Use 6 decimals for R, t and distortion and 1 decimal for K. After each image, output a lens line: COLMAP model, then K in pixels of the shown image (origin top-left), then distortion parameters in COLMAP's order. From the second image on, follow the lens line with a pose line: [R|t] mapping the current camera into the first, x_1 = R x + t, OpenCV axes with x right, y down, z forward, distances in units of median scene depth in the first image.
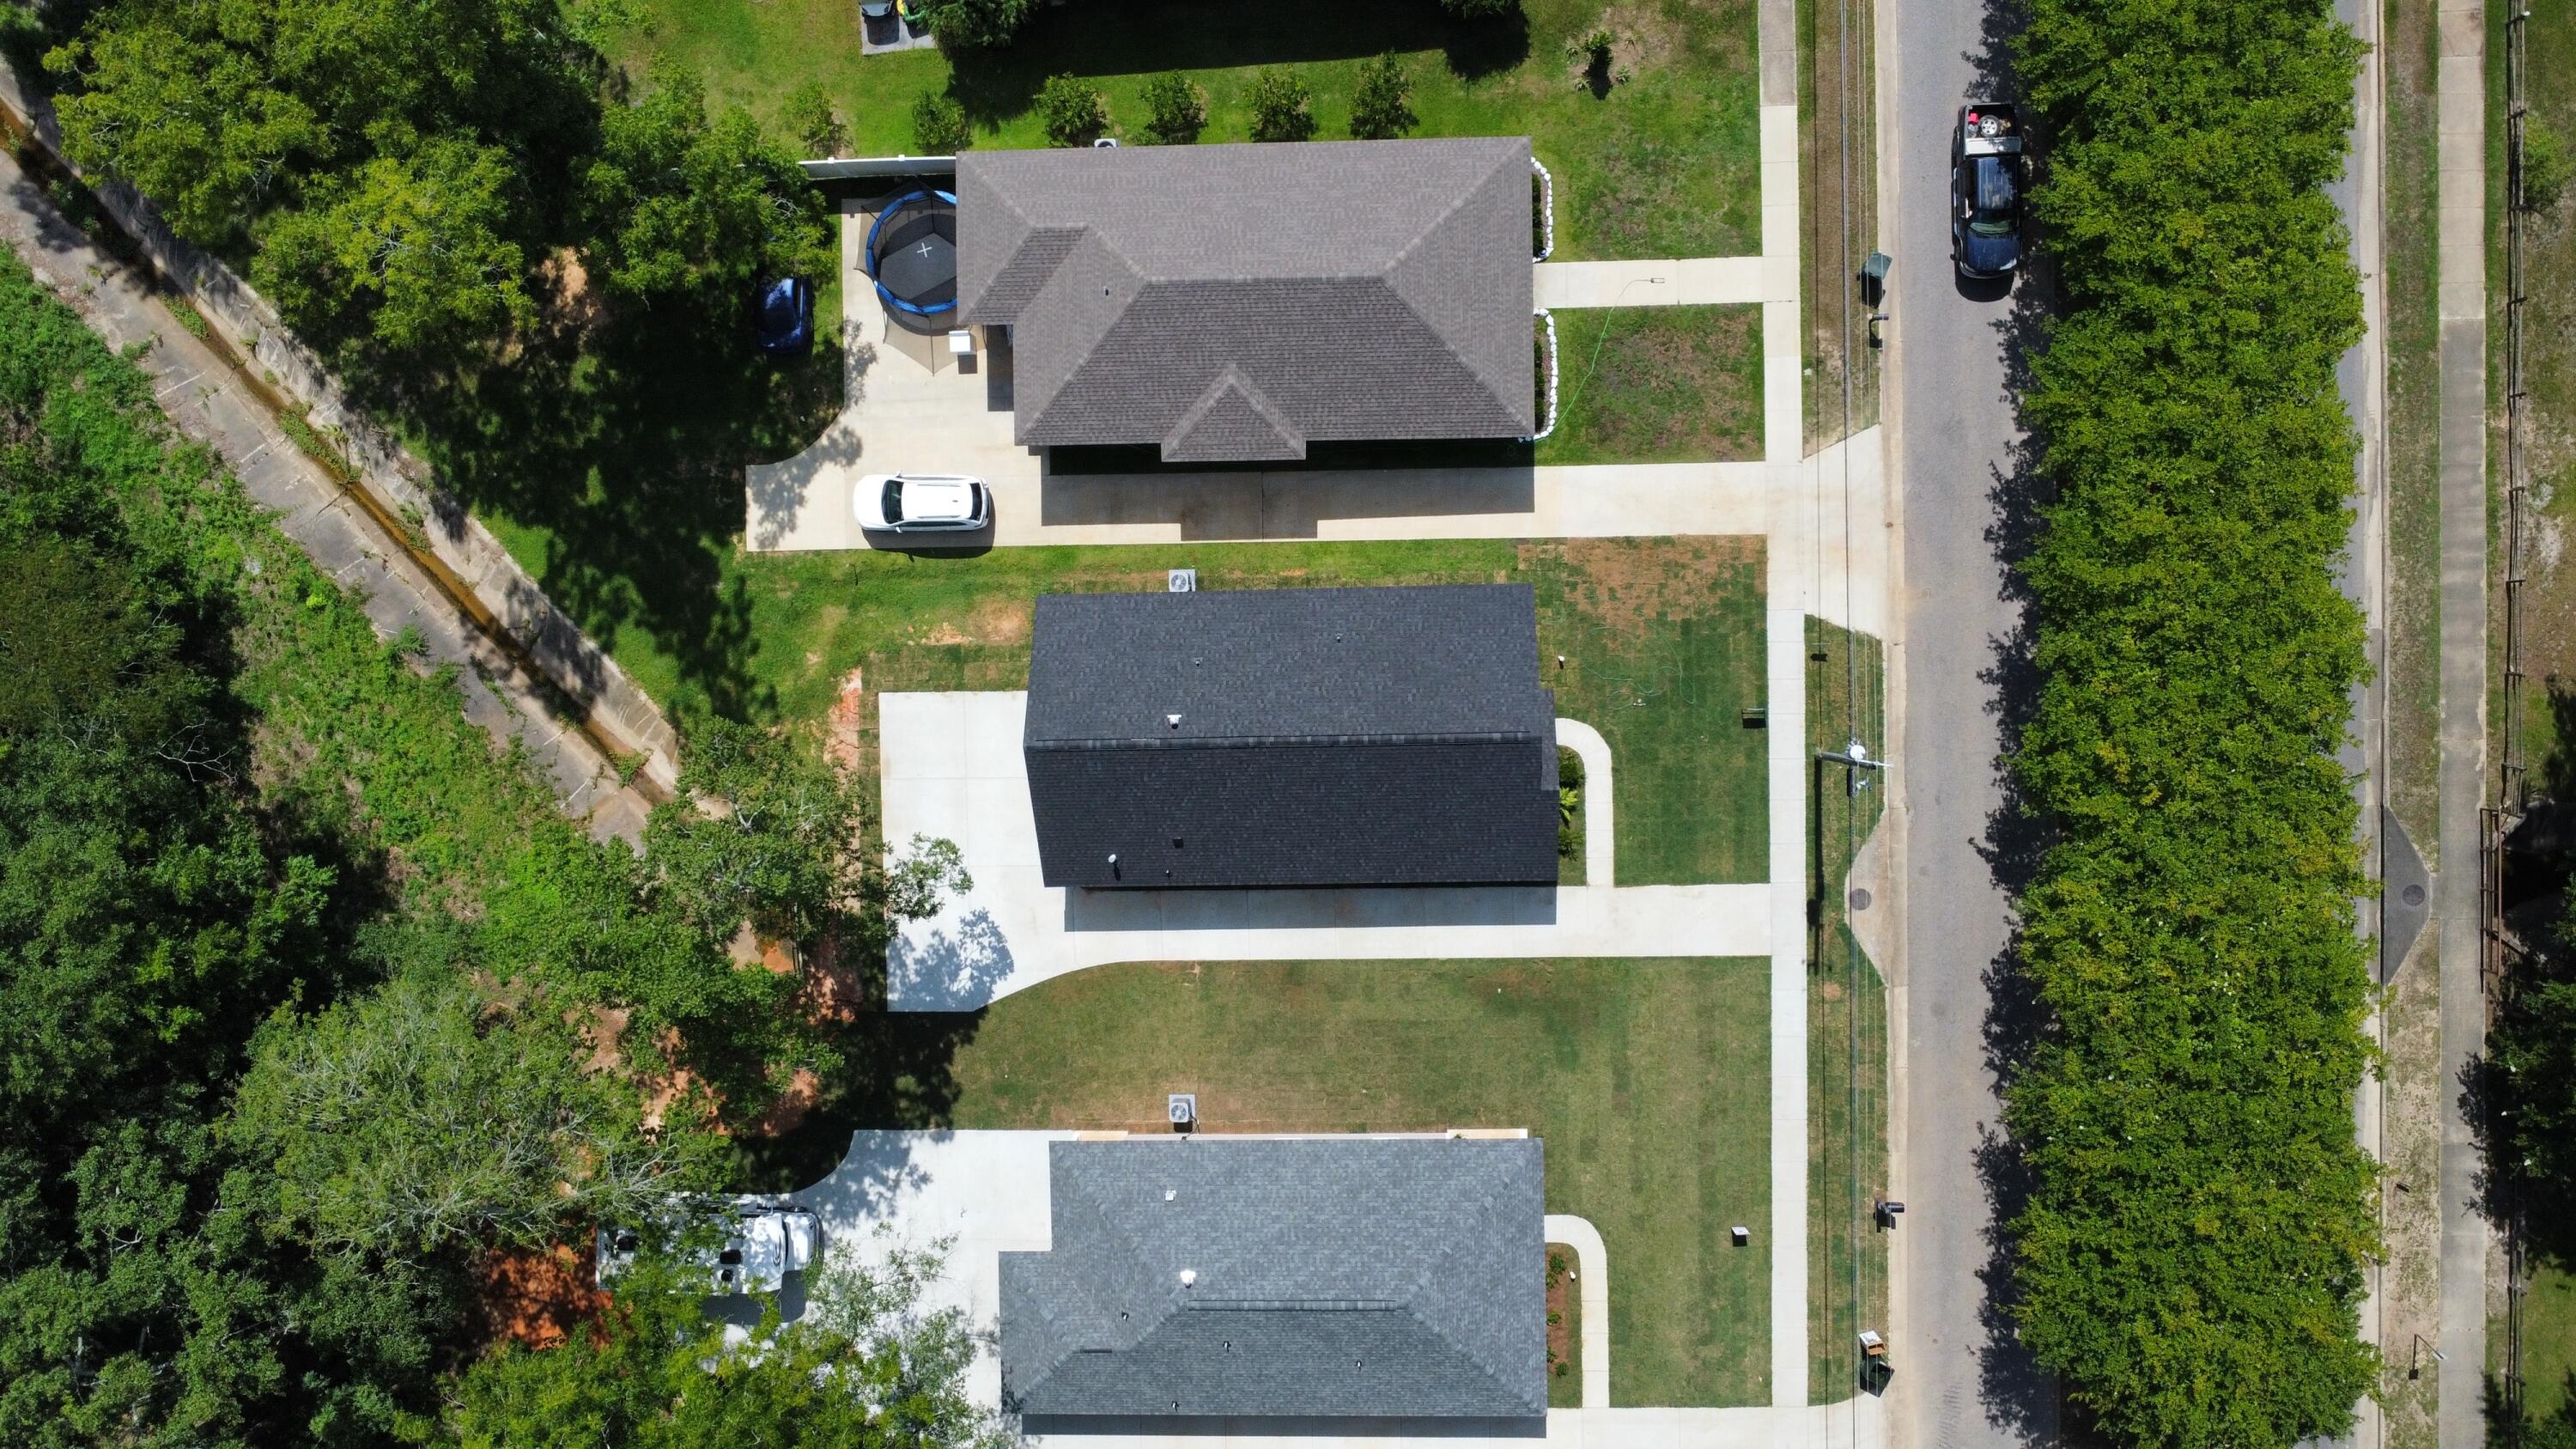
lens RADIAL K [[1876.5, 0, 1288.0], [0, 1876.5, 724.5], [0, 0, 1]] dist [-0.014651, -0.024075]
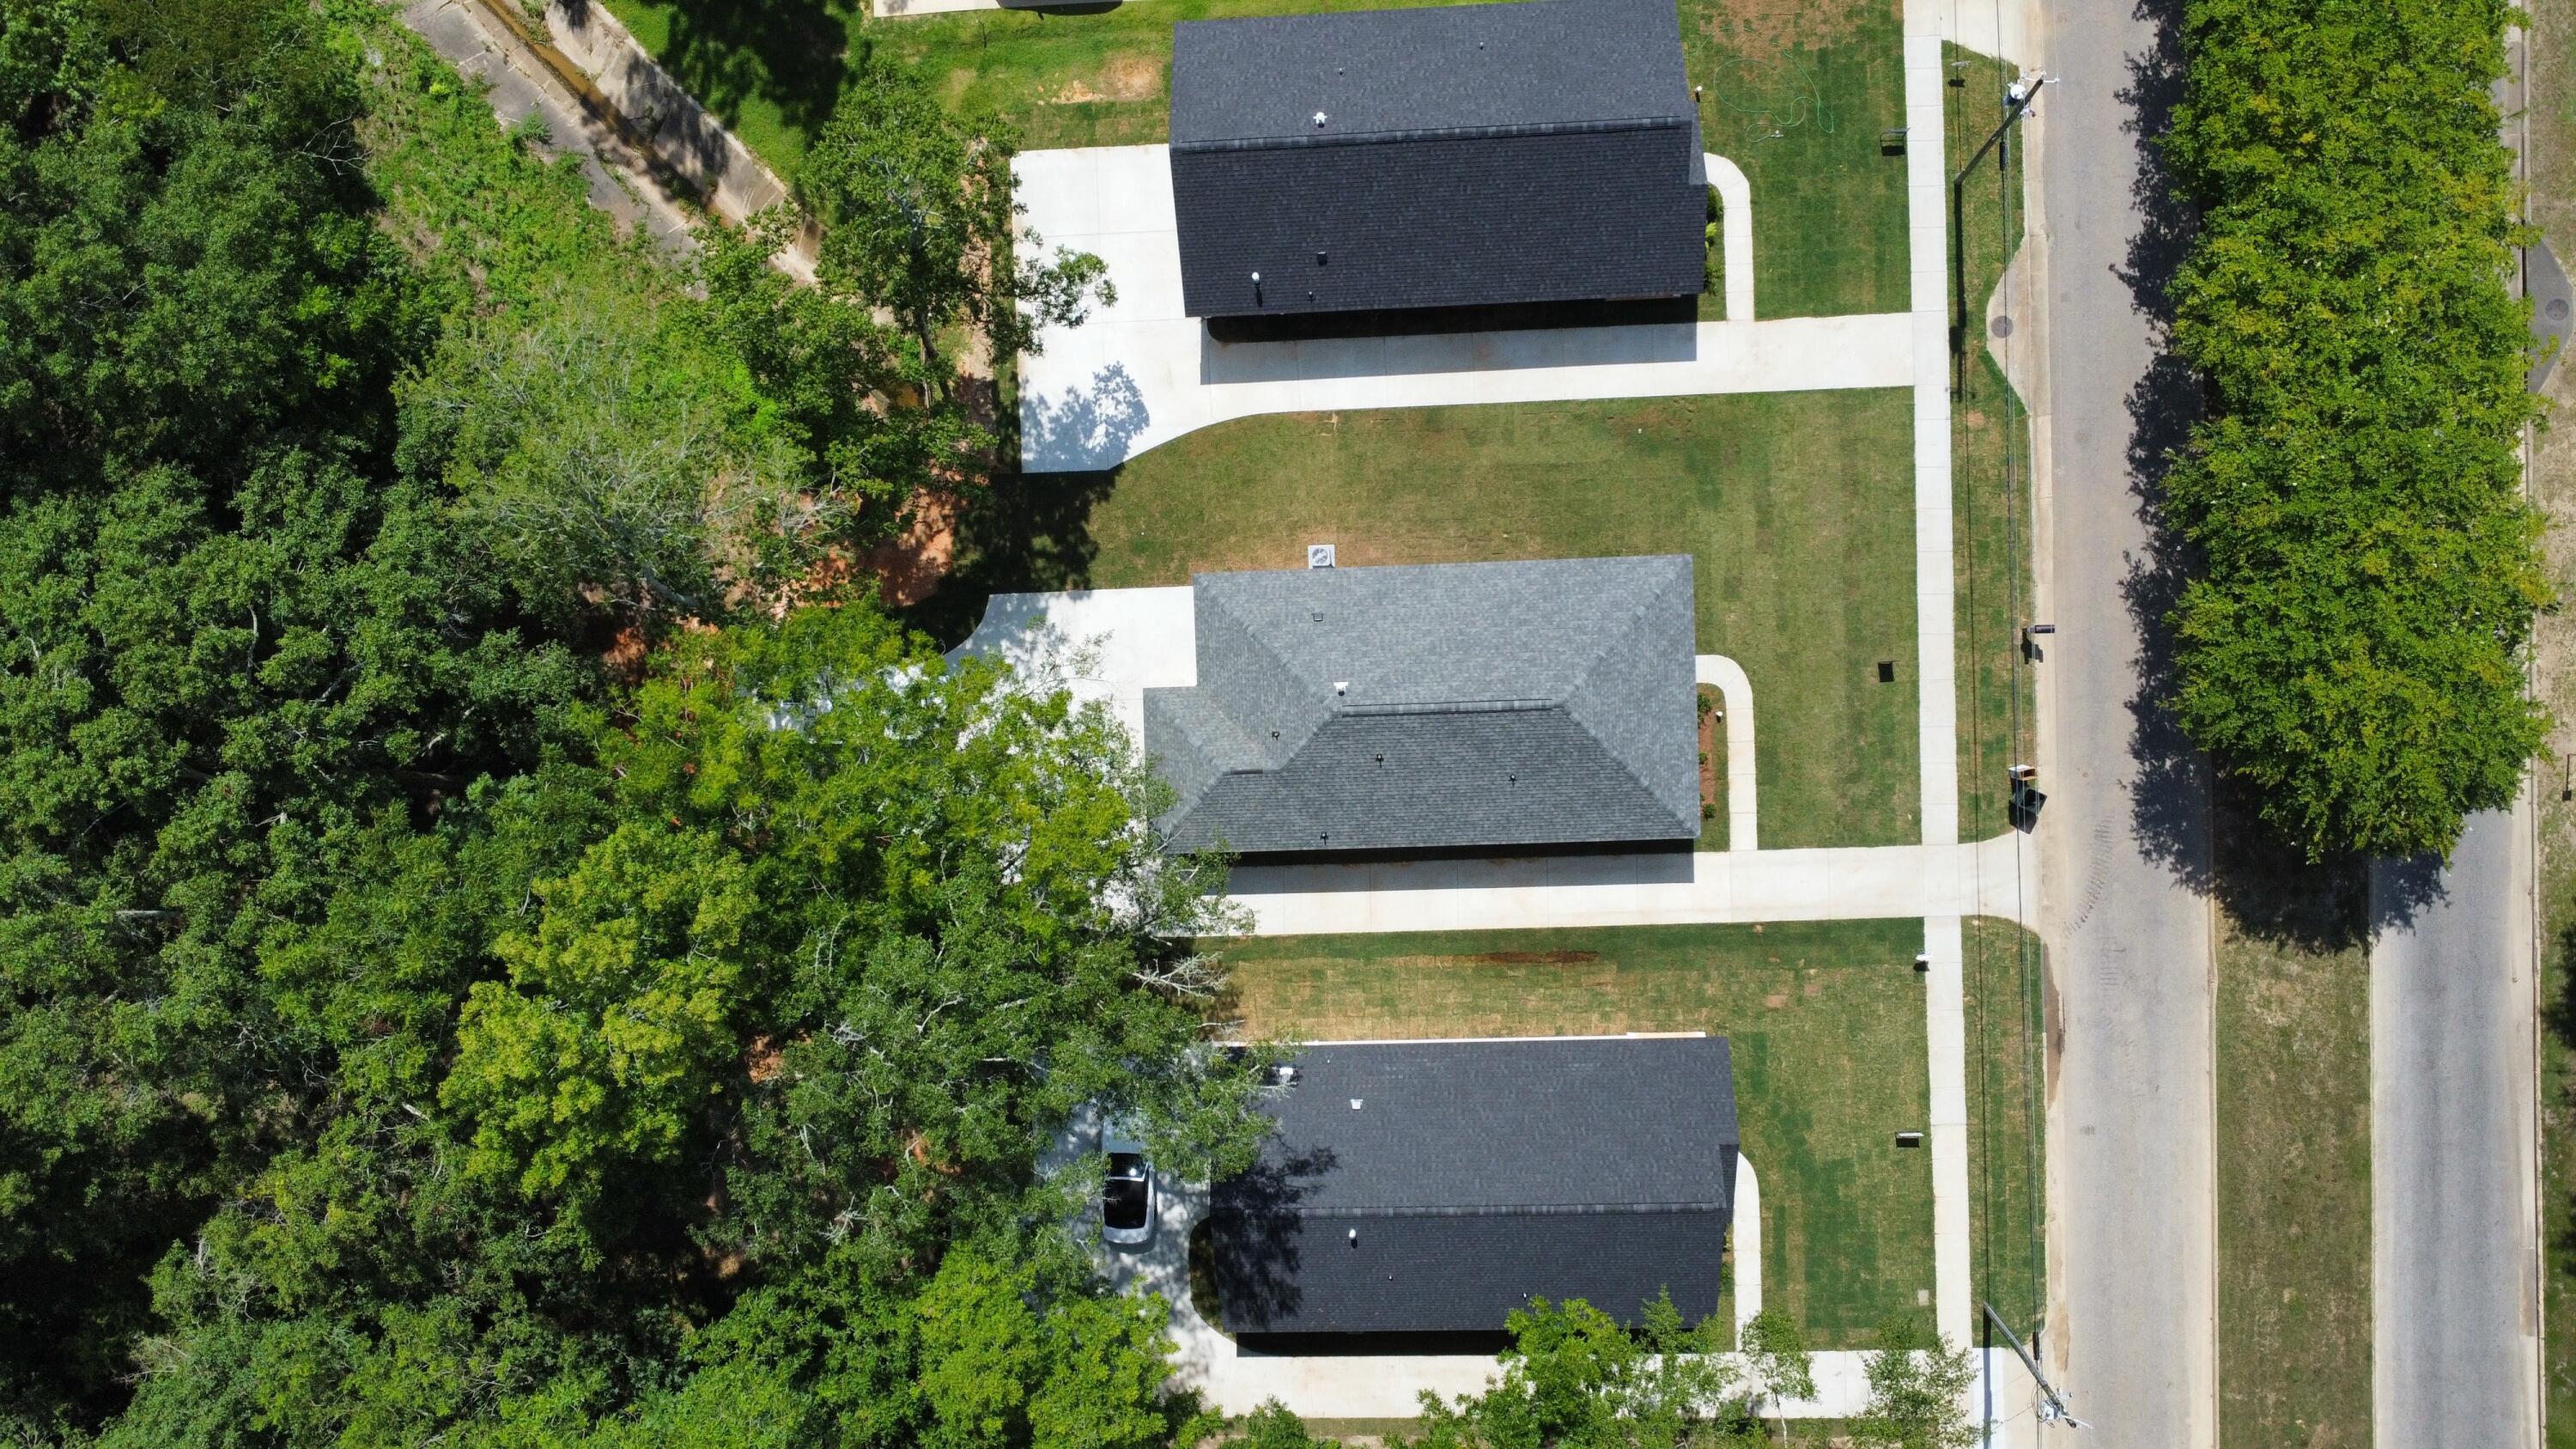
lens RADIAL K [[1883.9, 0, 1288.0], [0, 1883.9, 724.5], [0, 0, 1]] dist [-0.013163, -0.033594]
pose [[0.999892, -0.014706, 0.000656, -0.077678], [0.014707, 0.999891, -0.001616, 0.299051], [-0.000632, 0.001625, 0.999998, 0.001994]]
